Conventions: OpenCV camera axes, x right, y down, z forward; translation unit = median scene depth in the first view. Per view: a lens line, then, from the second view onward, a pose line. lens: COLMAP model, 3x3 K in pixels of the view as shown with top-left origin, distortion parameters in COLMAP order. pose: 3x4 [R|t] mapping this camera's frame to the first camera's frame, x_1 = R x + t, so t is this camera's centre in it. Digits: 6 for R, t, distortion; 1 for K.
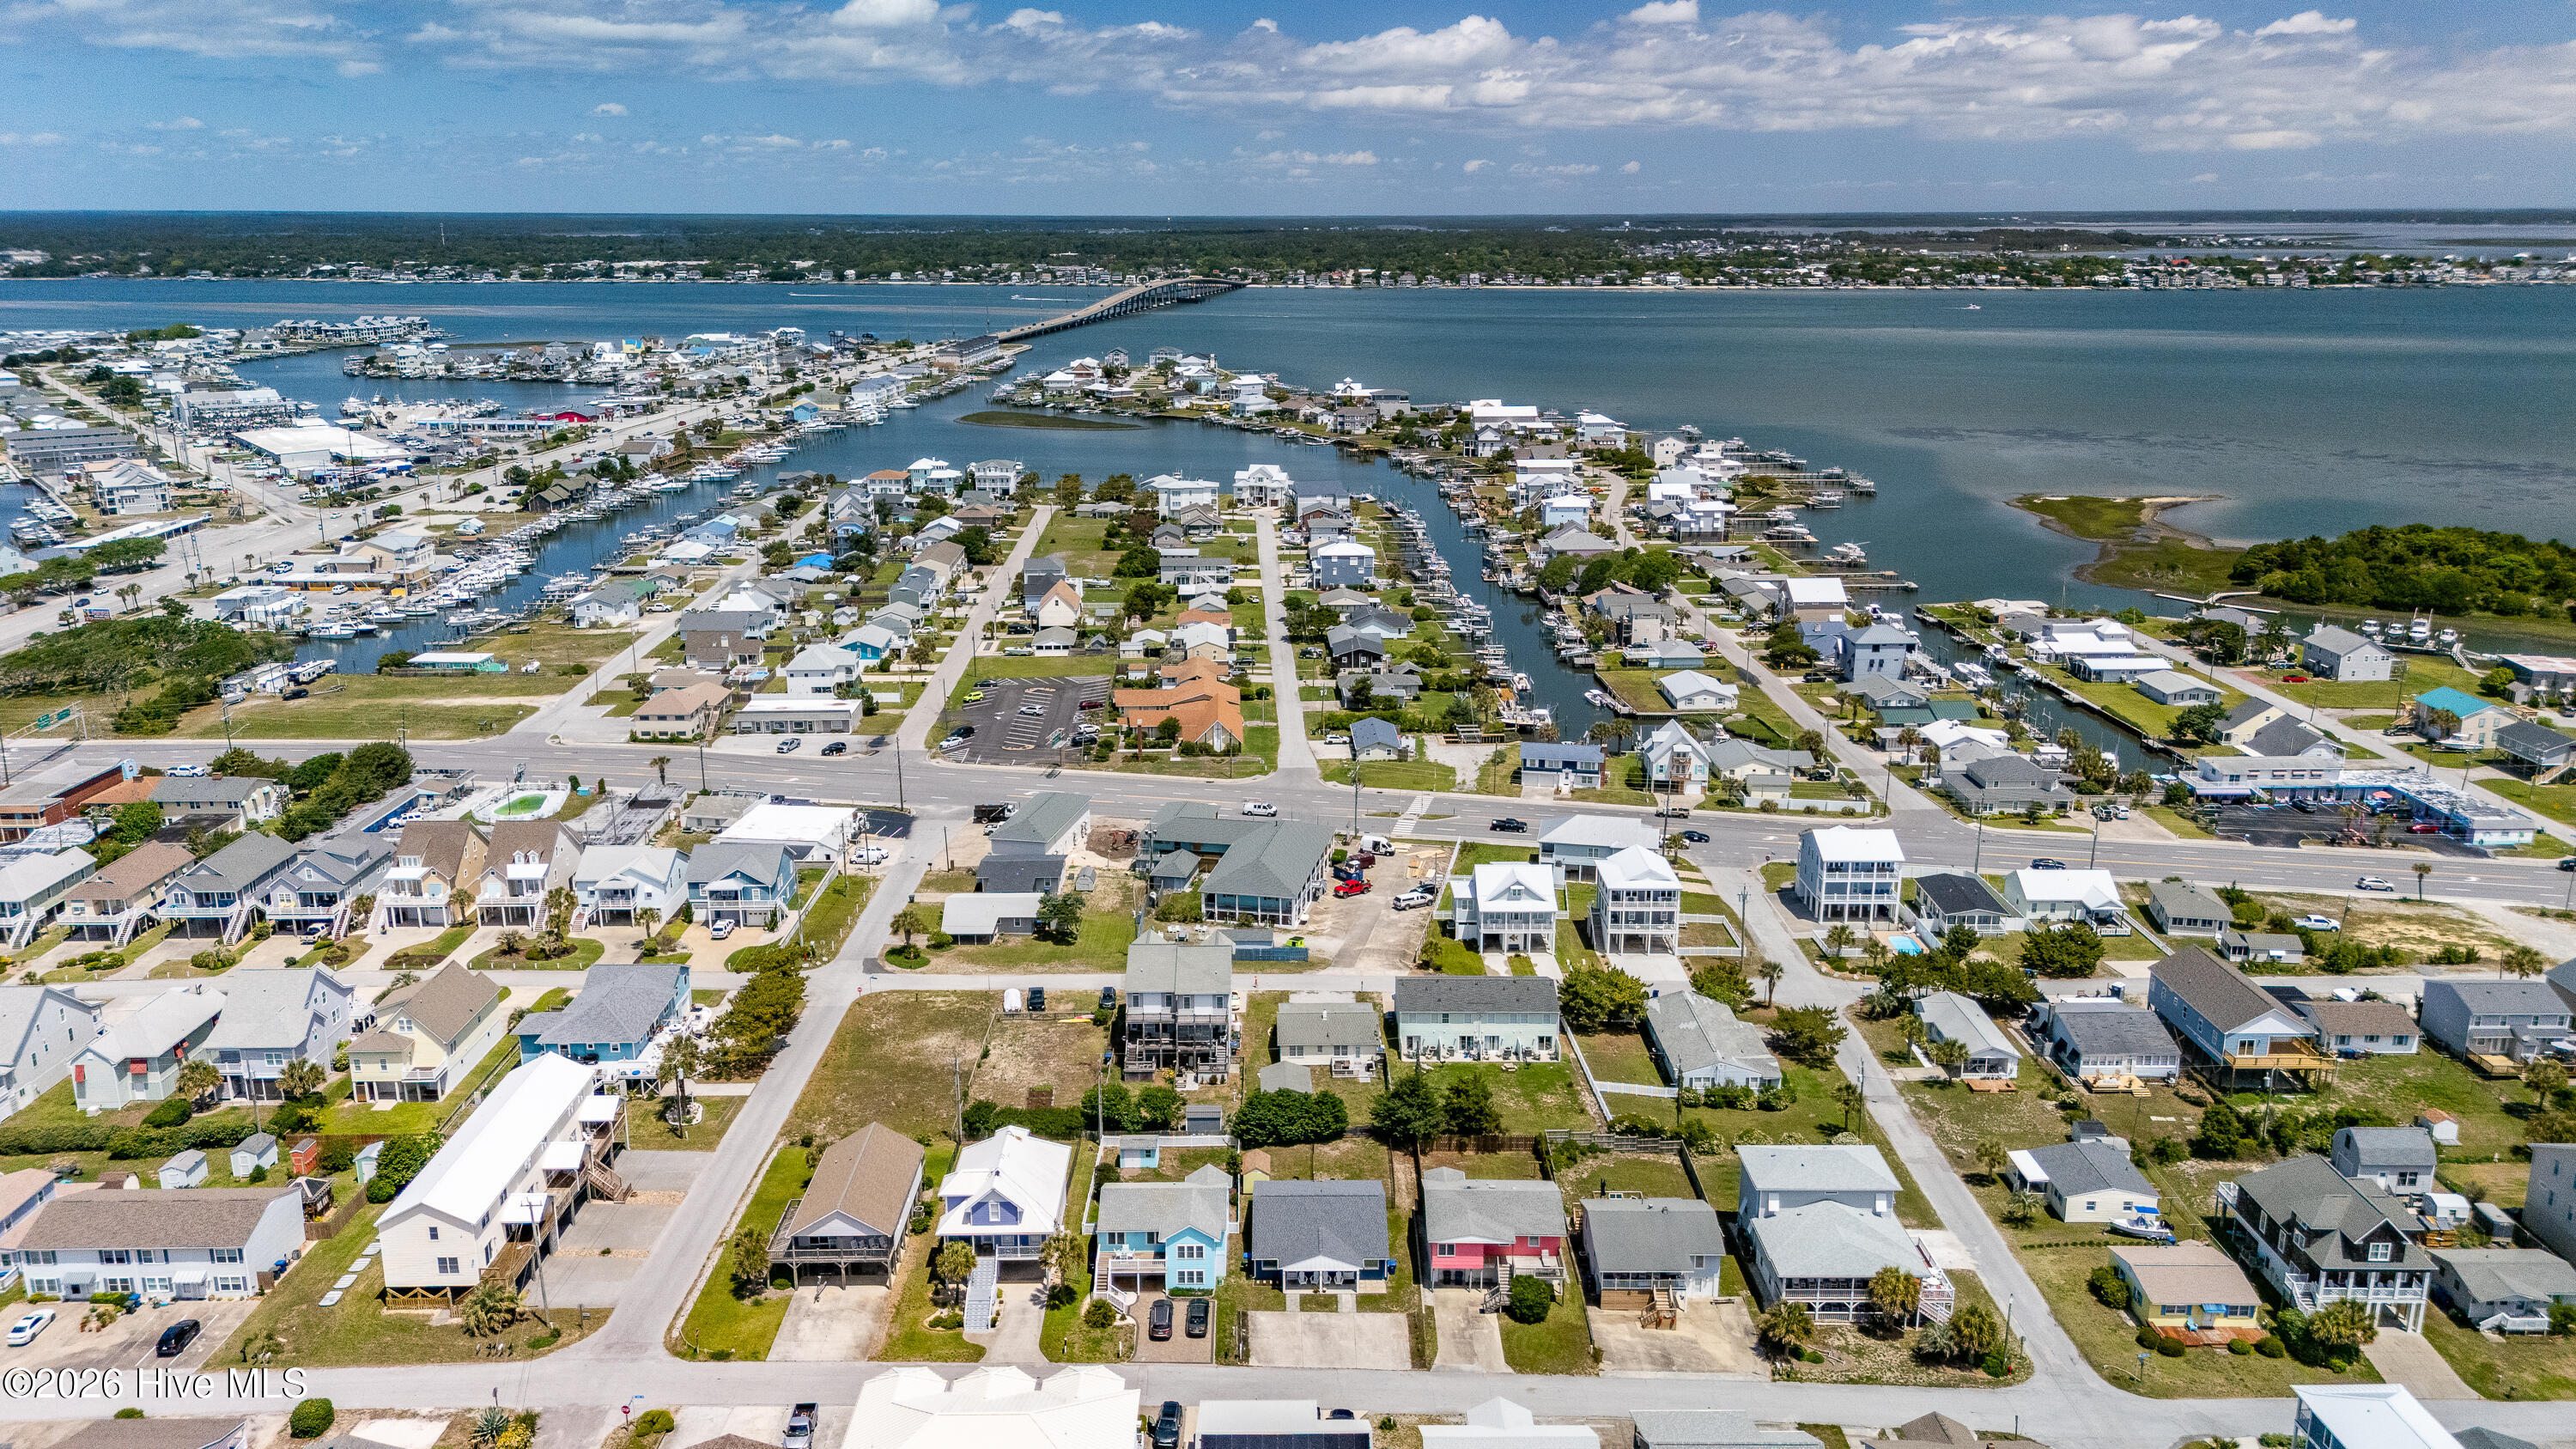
lens RADIAL K [[1884.7, 0, 1290.8], [0, 1884.7, 807.3], [0, 0, 1]] dist [0.081159, -0.077787]
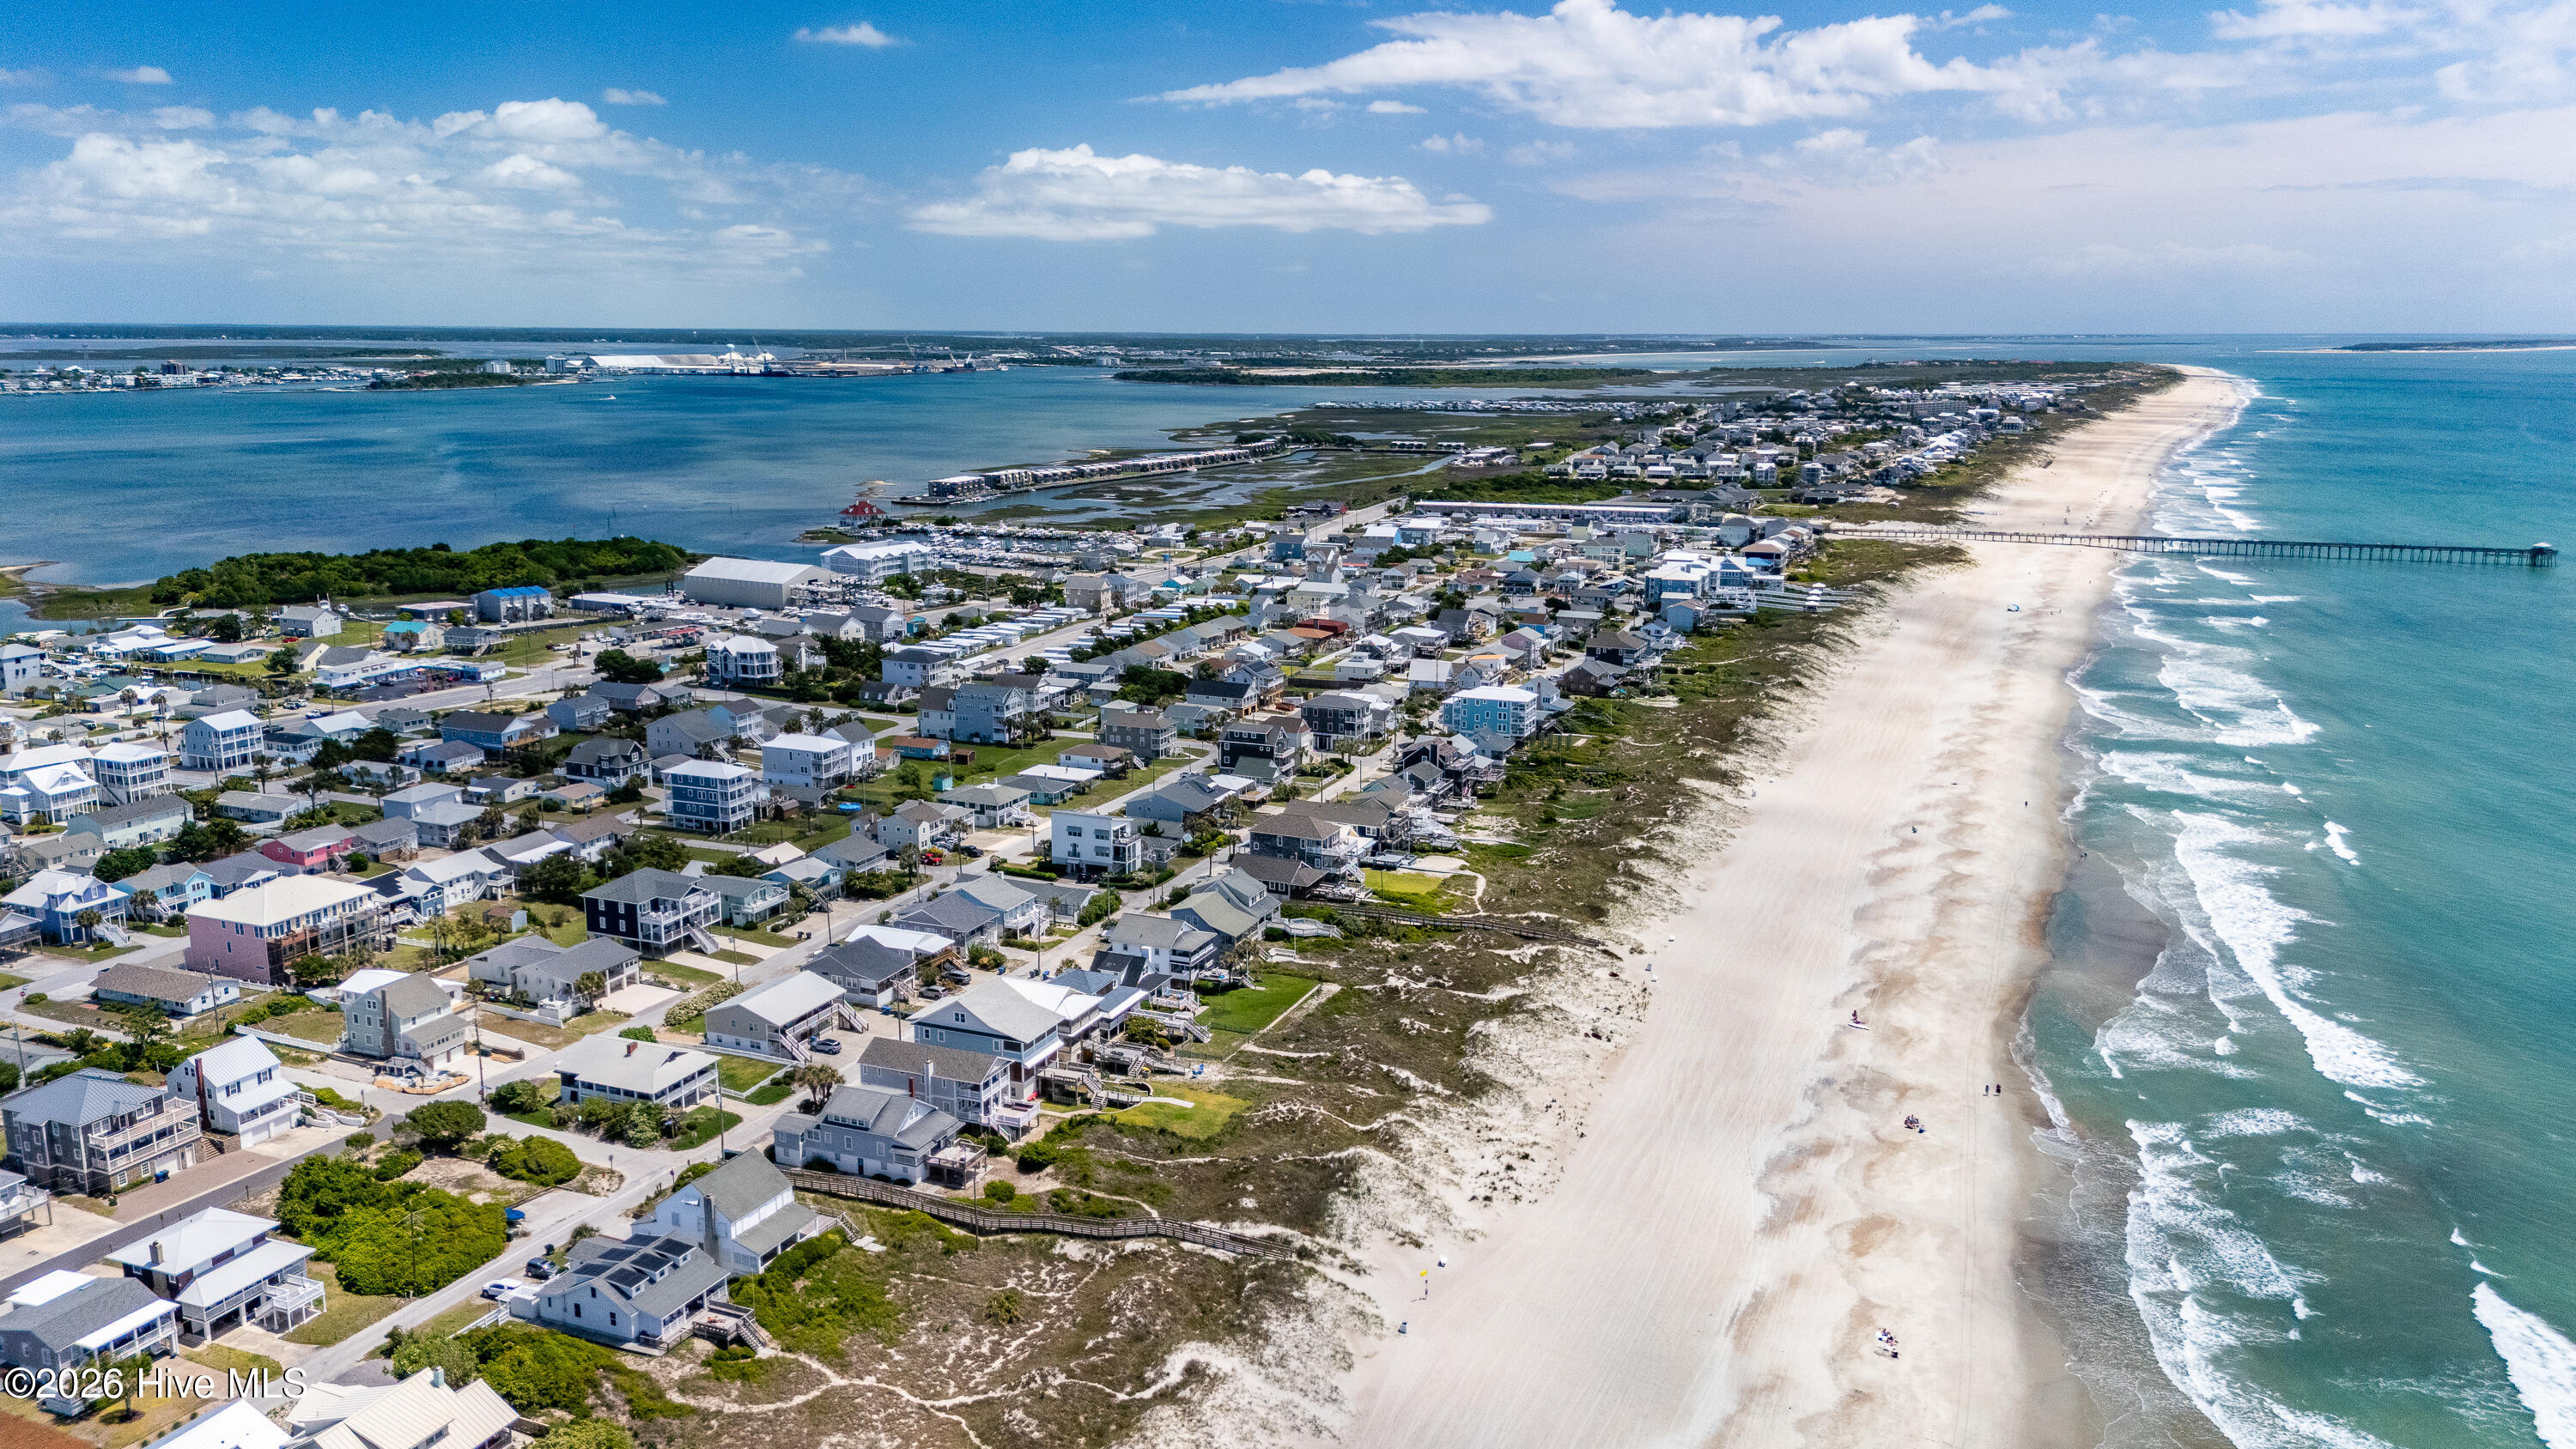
lens RADIAL K [[1884.1, 0, 1299.8], [0, 1884.1, 723.7], [0, 0, 1]] dist [0.081159, -0.077787]
pose [[0.388406, -0.186473, 0.902423, -0.897754], [0.271792, 0.958927, 0.081169, 0.148666], [-0.880494, 0.213745, 0.423135, -0.562180]]
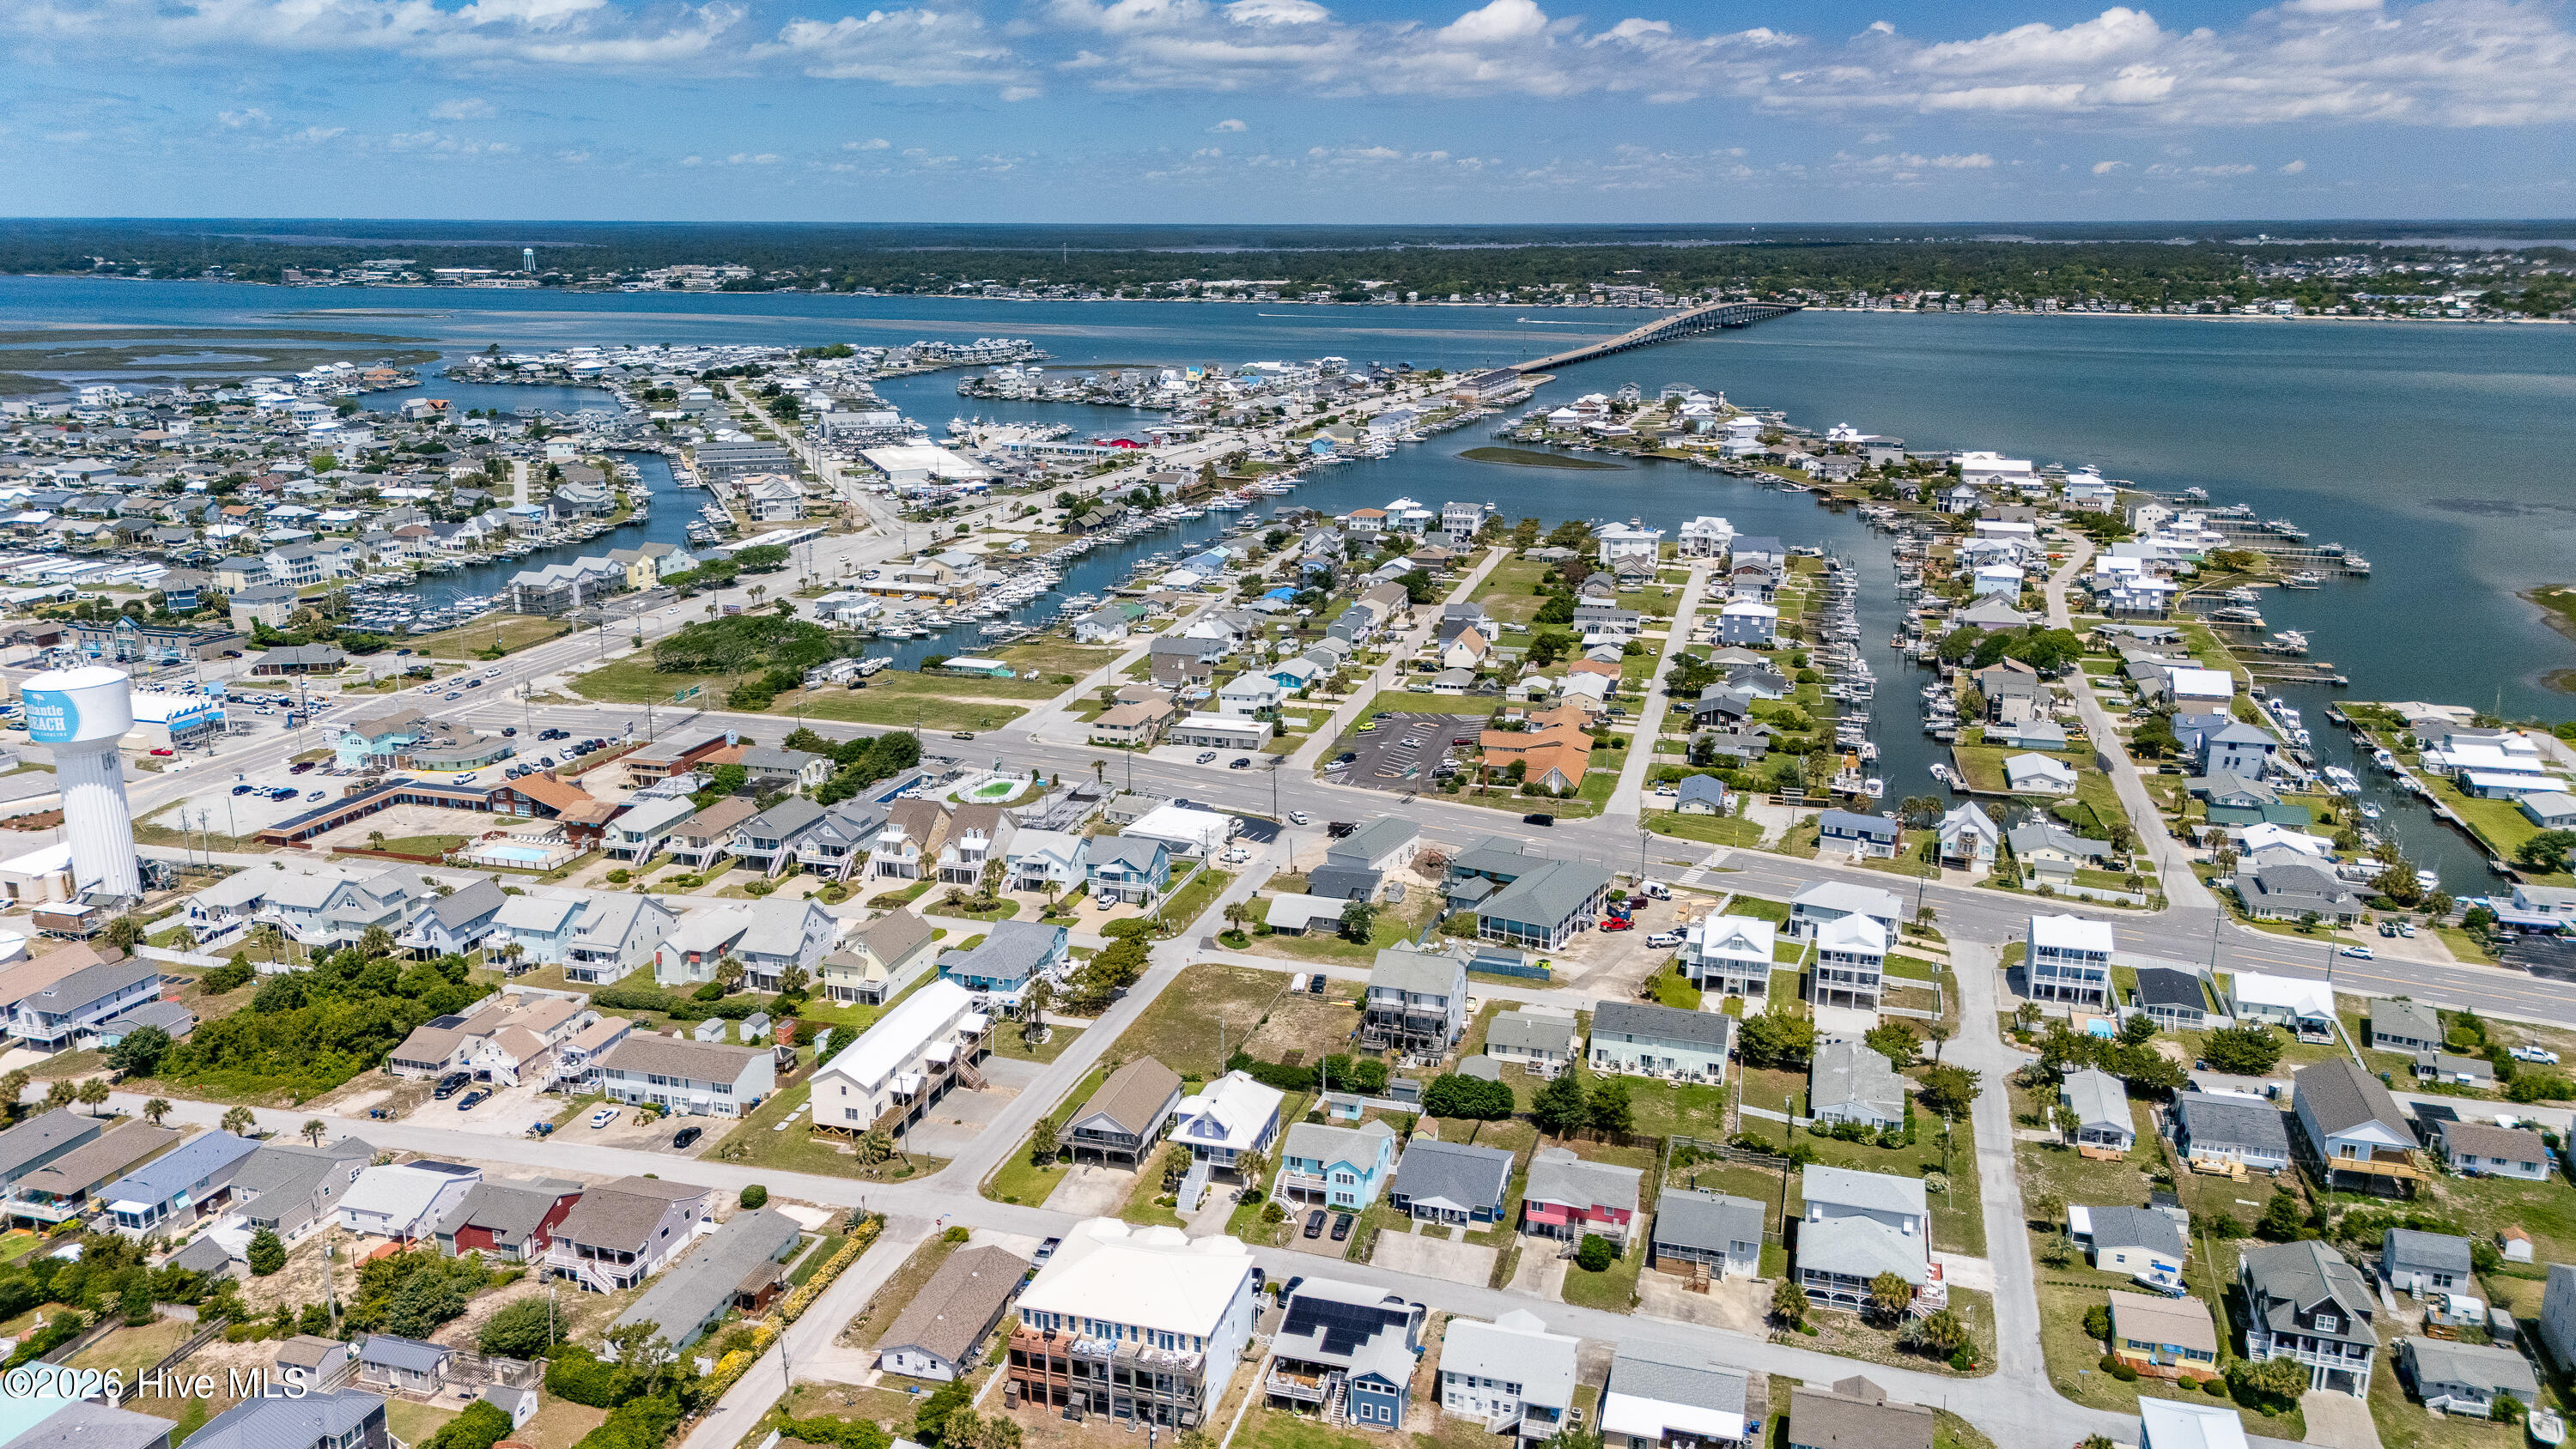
lens RADIAL K [[1884.1, 0, 1291.8], [0, 1884.1, 802.5], [0, 0, 1]] dist [0.081159, -0.077787]
pose [[0.957499, 0.087187, -0.274944, 0.170879], [-0.088766, 0.996030, 0.006721, -0.024190], [0.274438, 0.017971, 0.961437, -0.201084]]
